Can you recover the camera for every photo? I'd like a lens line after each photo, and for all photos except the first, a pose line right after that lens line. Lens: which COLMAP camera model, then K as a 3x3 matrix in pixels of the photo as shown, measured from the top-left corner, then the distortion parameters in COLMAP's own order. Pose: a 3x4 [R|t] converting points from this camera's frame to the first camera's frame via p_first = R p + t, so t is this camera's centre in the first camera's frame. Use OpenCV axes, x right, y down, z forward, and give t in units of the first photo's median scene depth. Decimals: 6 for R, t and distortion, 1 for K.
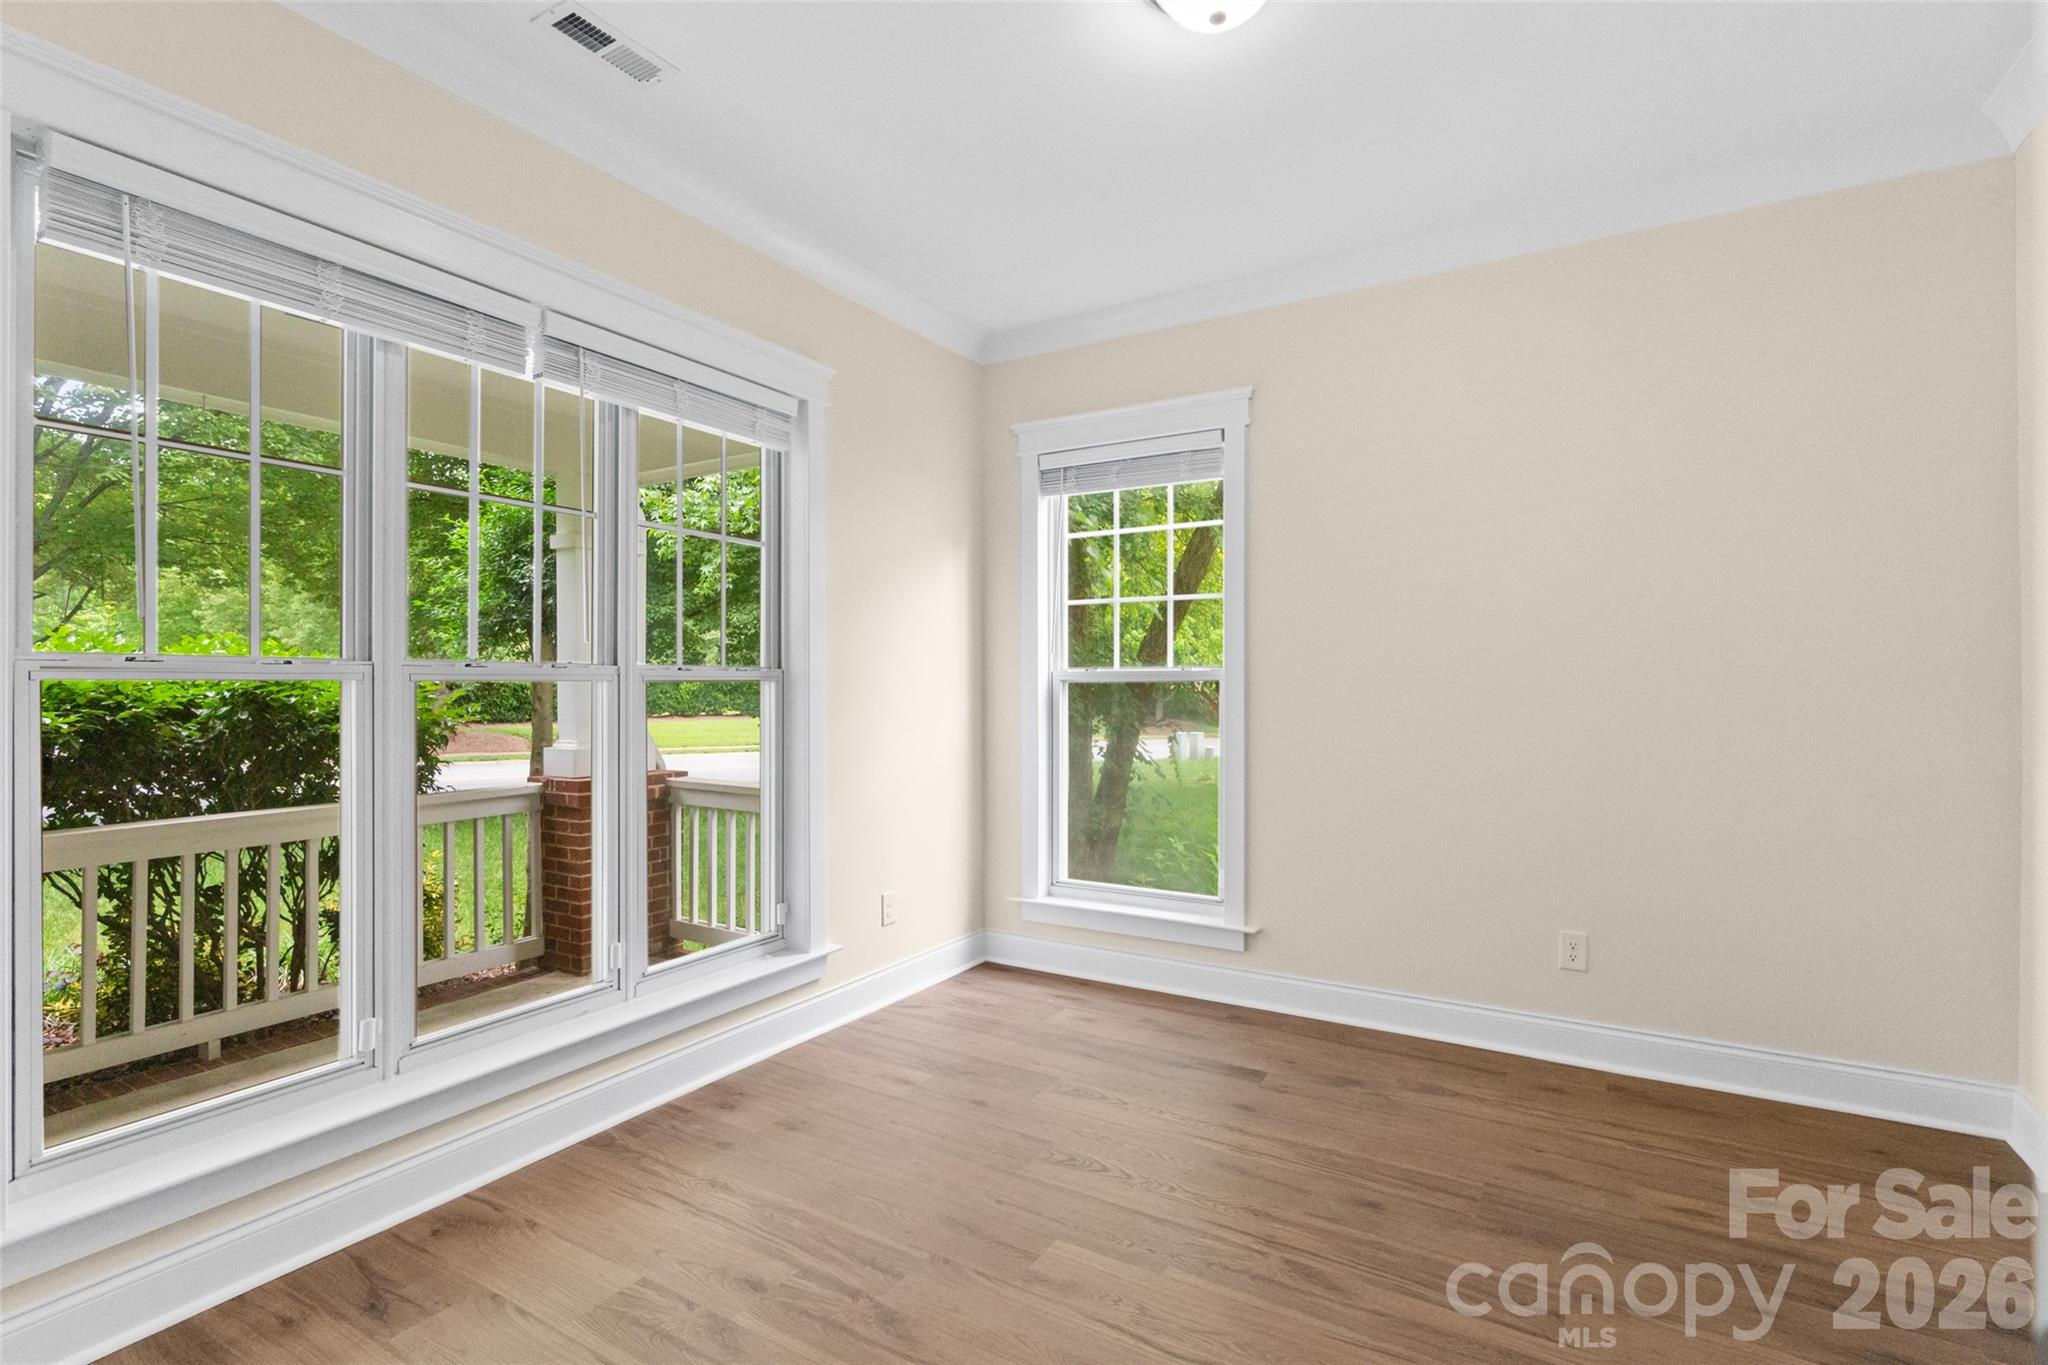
lens RADIAL K [[956.2, 0, 1022.8], [0, 956.2, 680.0], [0, 0, 1]] dist [-0.008087, 0.001970]
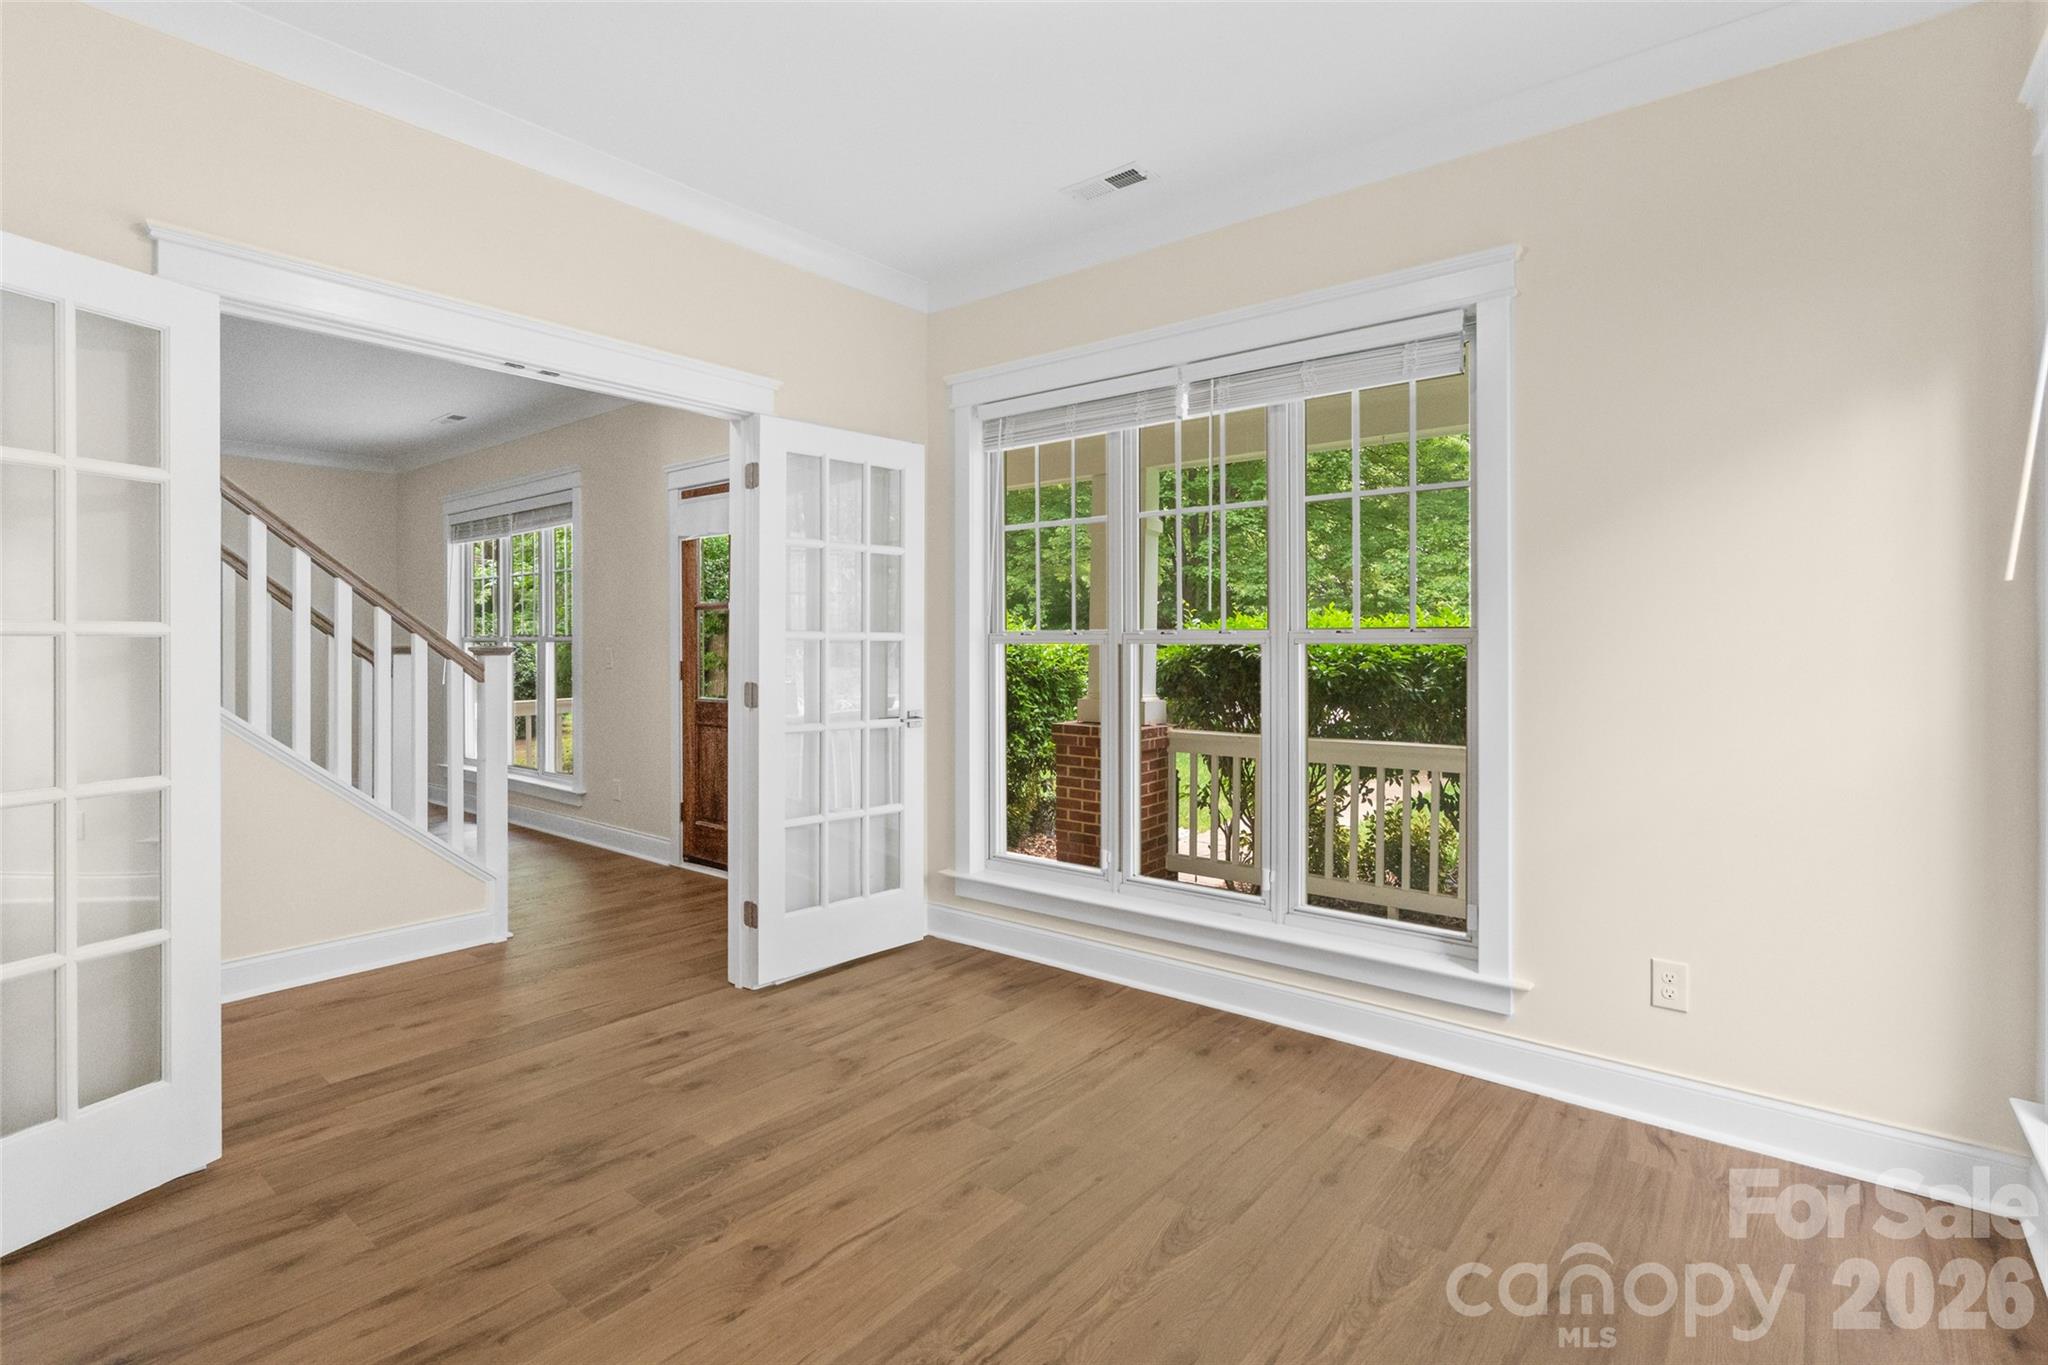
lens RADIAL K [[956.2, 0, 1031.4], [0, 956.2, 673.6], [0, 0, 1]] dist [-0.008087, 0.001970]
pose [[-0.122119, 0.024154, -0.992222, 0.824865], [-0.004113, 0.999683, 0.024842, 0.007687], [0.992507, 0.007115, -0.121980, 0.922896]]
